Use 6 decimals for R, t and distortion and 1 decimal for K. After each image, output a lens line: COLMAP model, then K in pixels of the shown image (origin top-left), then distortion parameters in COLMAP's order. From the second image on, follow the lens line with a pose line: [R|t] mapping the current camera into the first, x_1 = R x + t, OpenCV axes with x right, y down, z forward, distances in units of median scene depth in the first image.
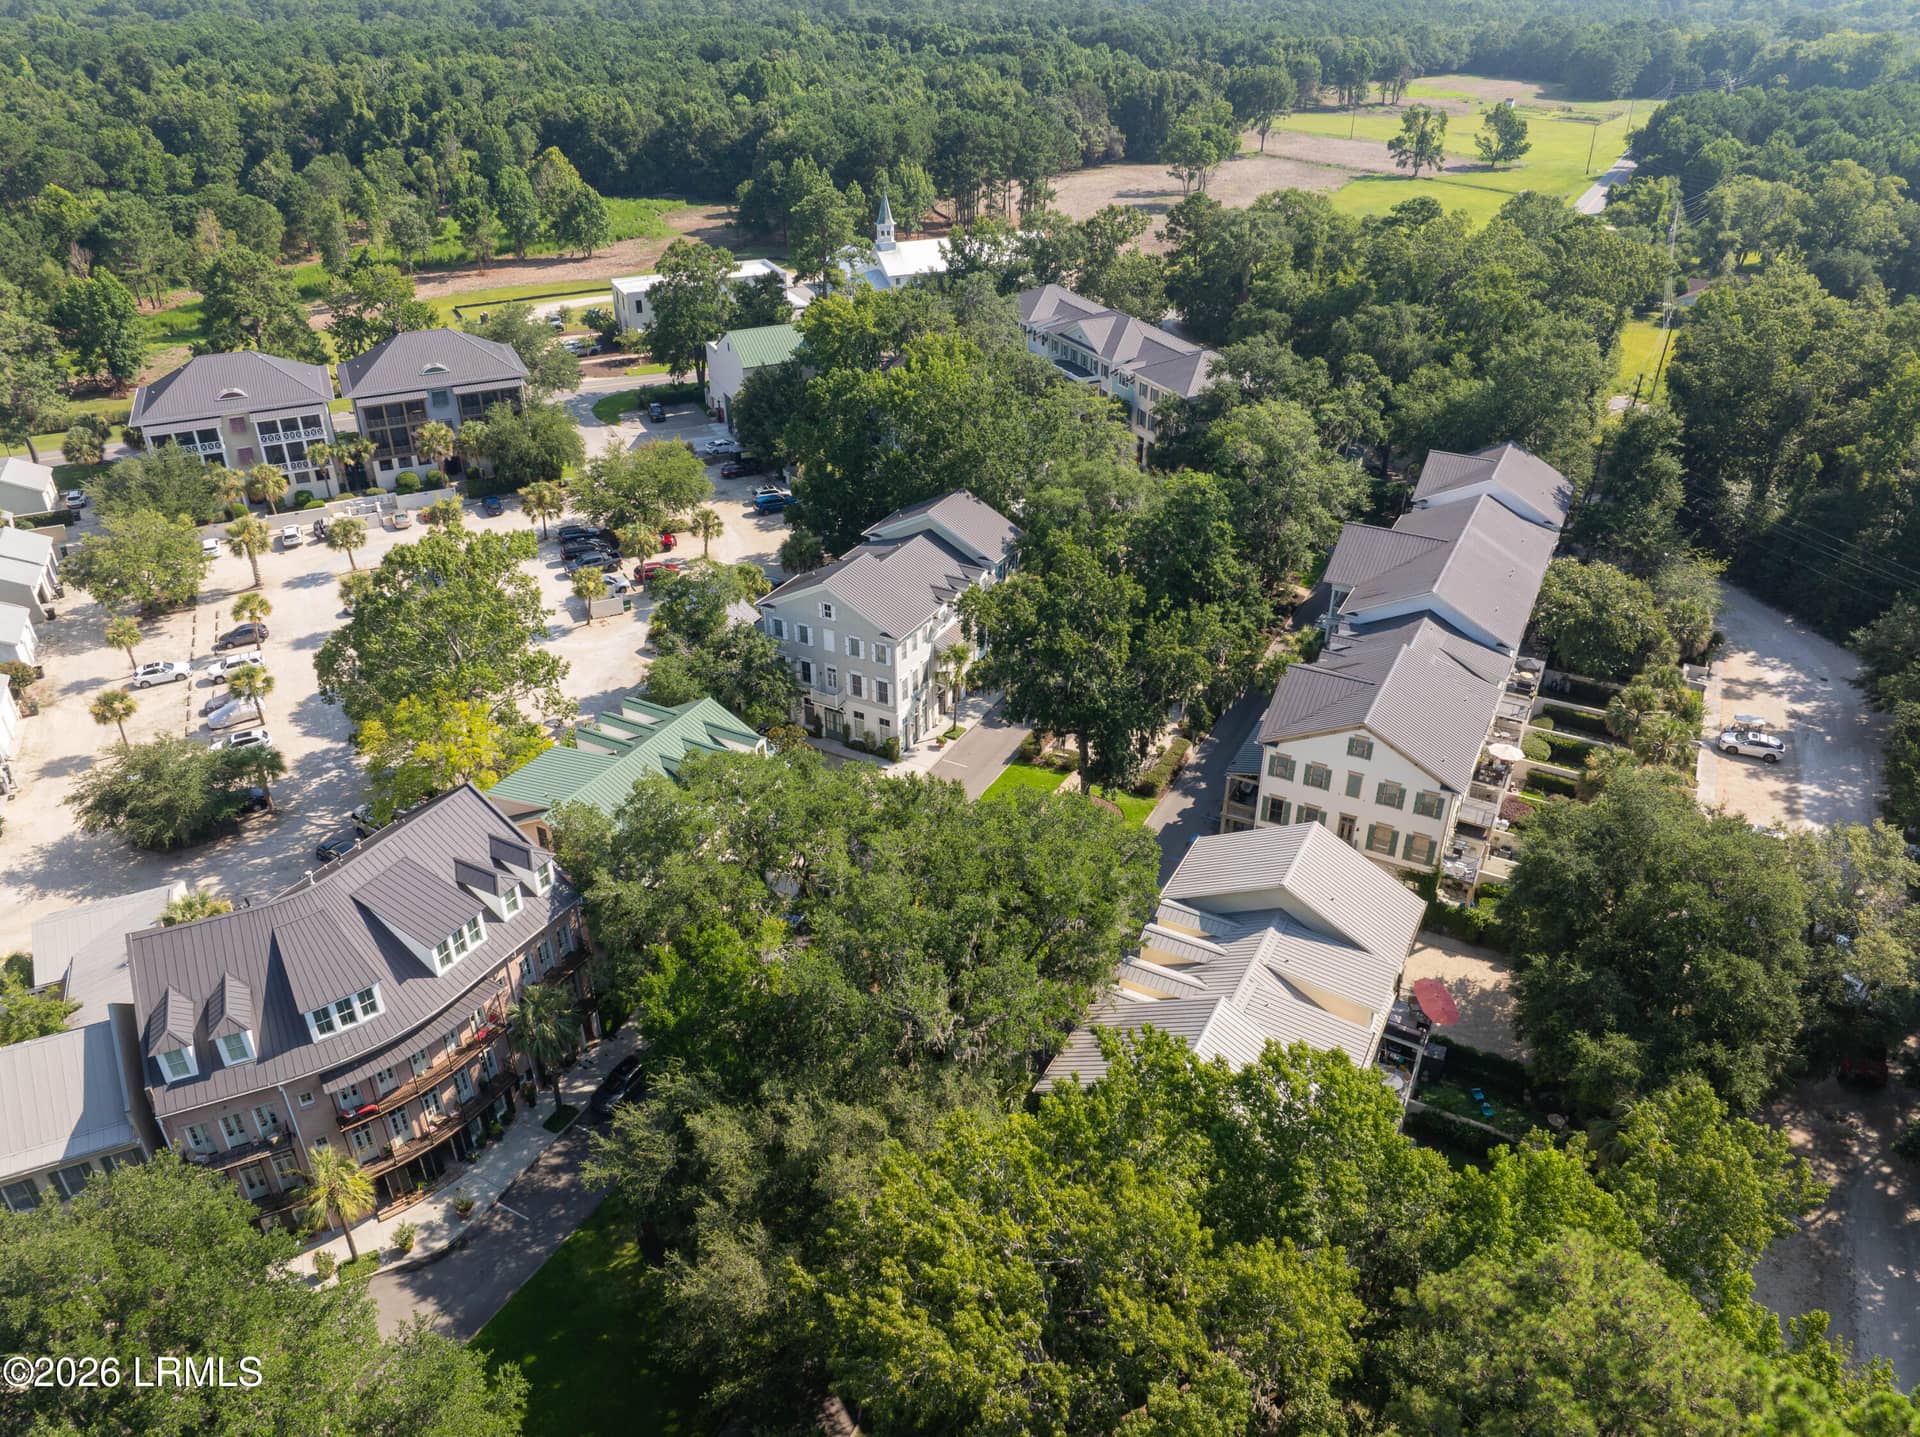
lens RADIAL K [[1343.6, 0, 960.0], [0, 1343.6, 718.5], [0, 0, 1]] dist [-0.040366, 0.006109]
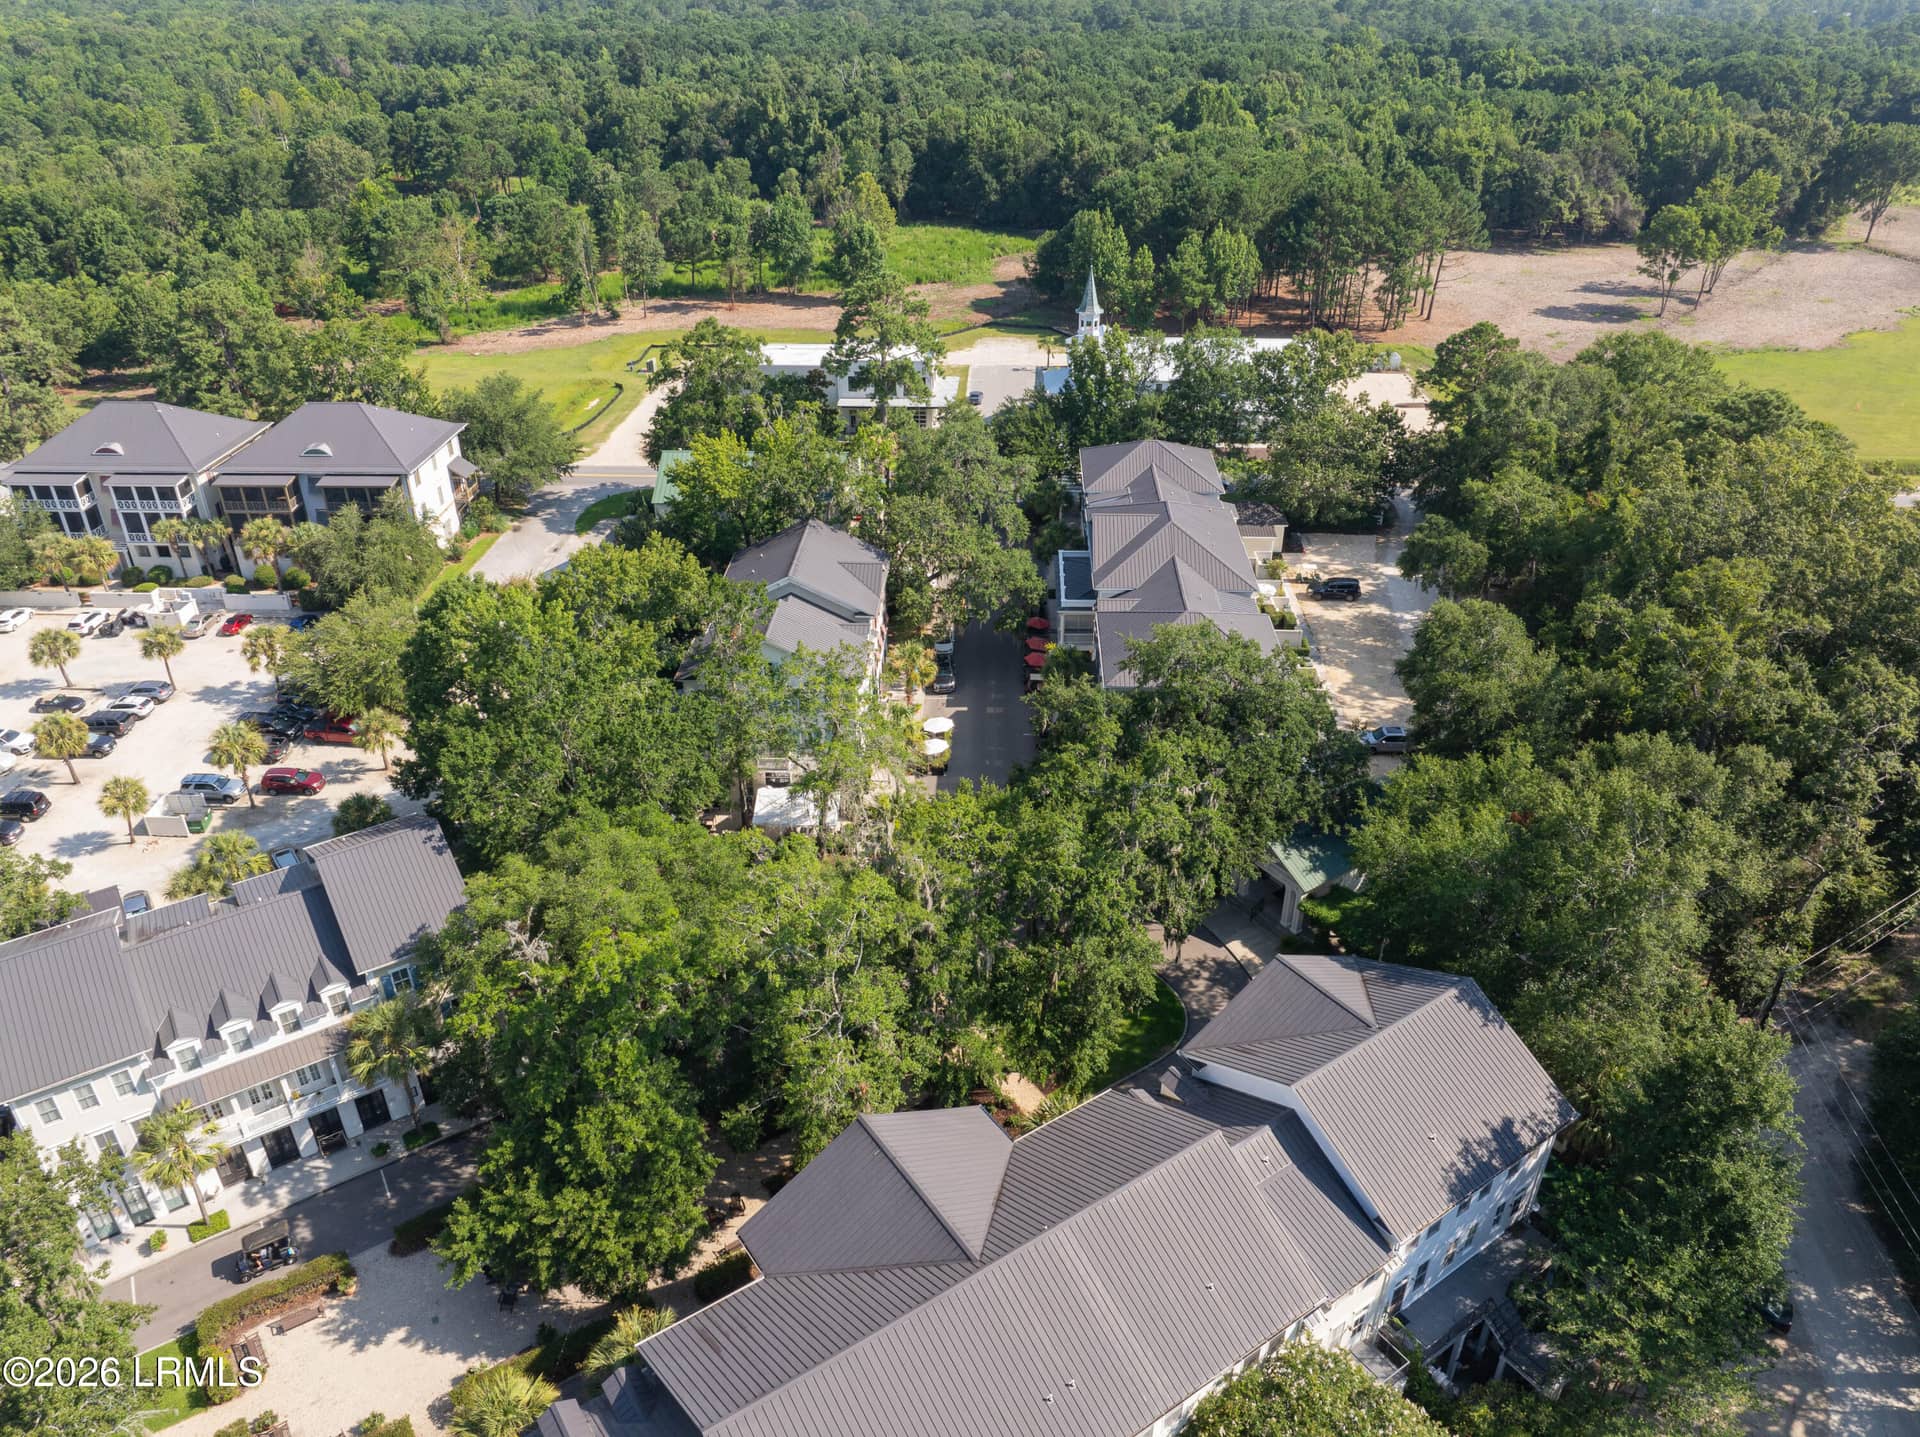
lens RADIAL K [[1343.6, 0, 960.0], [0, 1343.6, 718.5], [0, 0, 1]] dist [-0.040366, 0.006109]
pose [[0.885764, 0.233108, -0.401351, 0.202503], [-0.234210, 0.971044, 0.047098, -0.134174], [0.400708, 0.052283, 0.914713, 0.228958]]
